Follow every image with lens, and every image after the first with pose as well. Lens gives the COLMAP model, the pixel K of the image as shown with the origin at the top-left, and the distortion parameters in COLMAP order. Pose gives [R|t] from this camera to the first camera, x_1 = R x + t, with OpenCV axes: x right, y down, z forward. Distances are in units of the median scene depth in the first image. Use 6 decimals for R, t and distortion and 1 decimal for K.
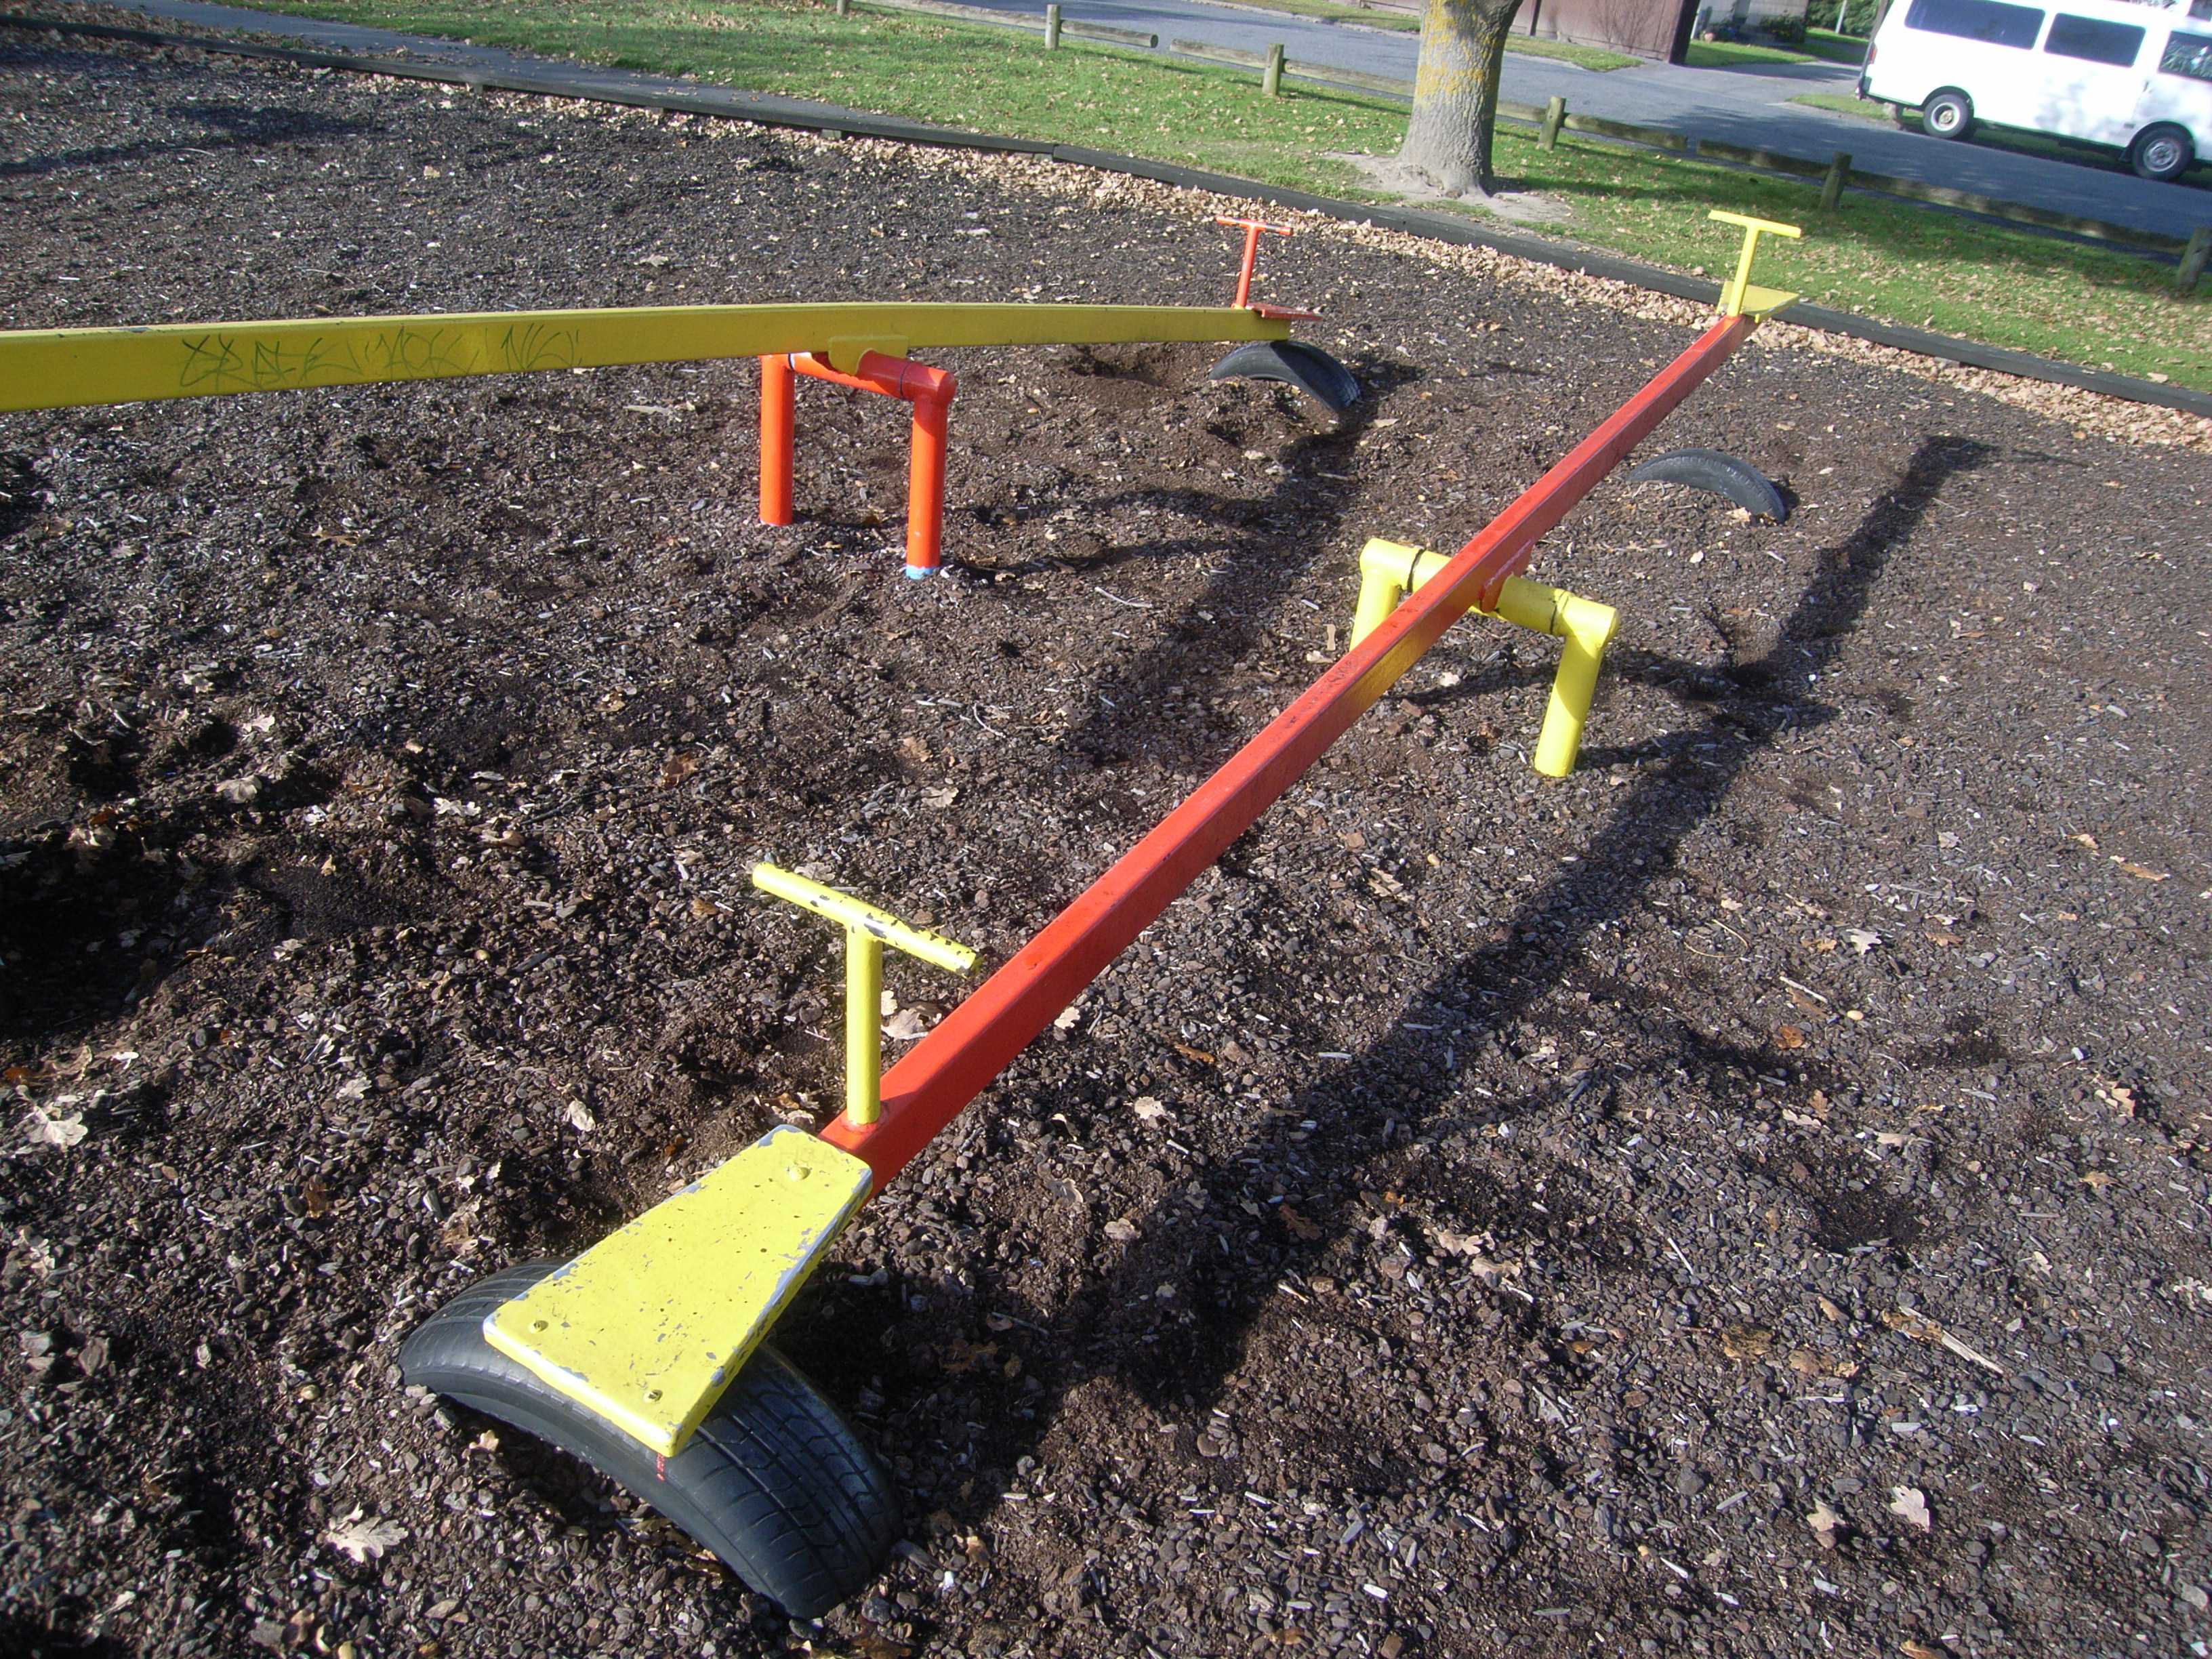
lens RADIAL K [[1818.4, 0, 1106.0], [0, 1818.4, 829.5], [0, 0, 1]] dist [-0.119128, 0.061552]
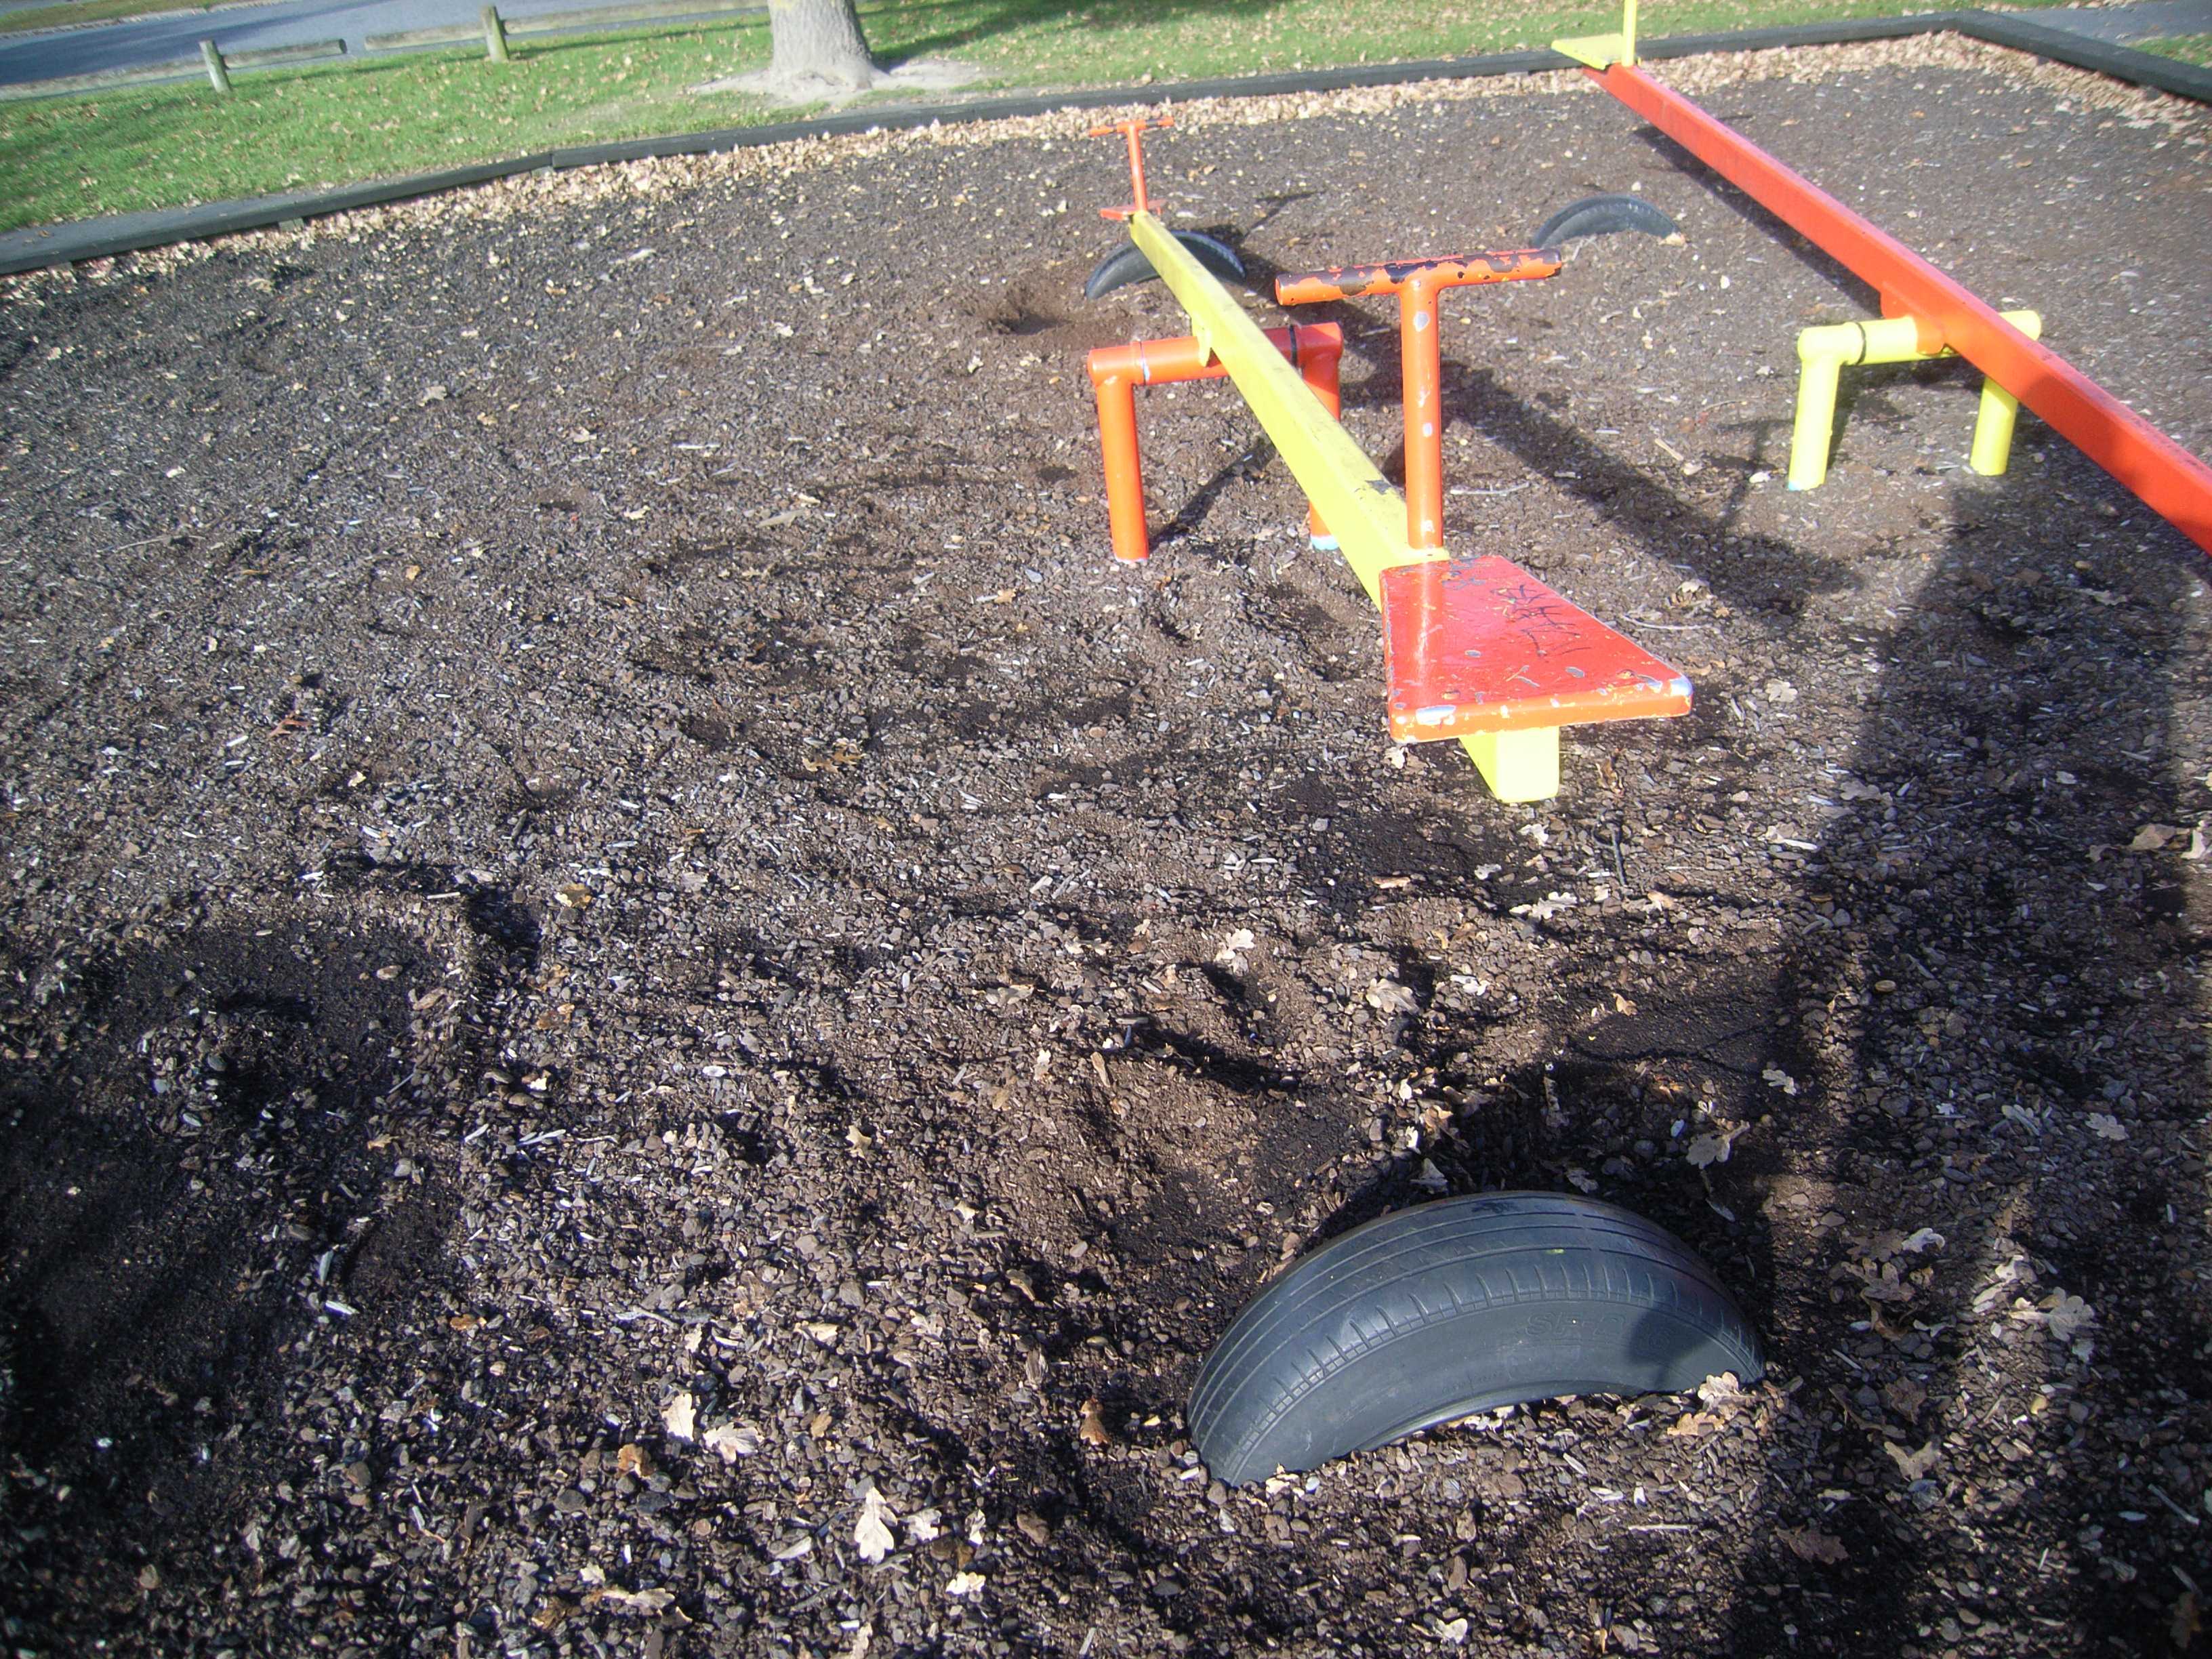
lens RADIAL K [[1818.4, 0, 1106.0], [0, 1818.4, 829.5], [0, 0, 1]] dist [-0.119128, 0.061552]
pose [[0.819160, -0.440937, 0.366811, -0.350546], [0.419843, 0.896687, 0.140300, -0.108262], [-0.390778, 0.039075, 0.919655, 0.106022]]
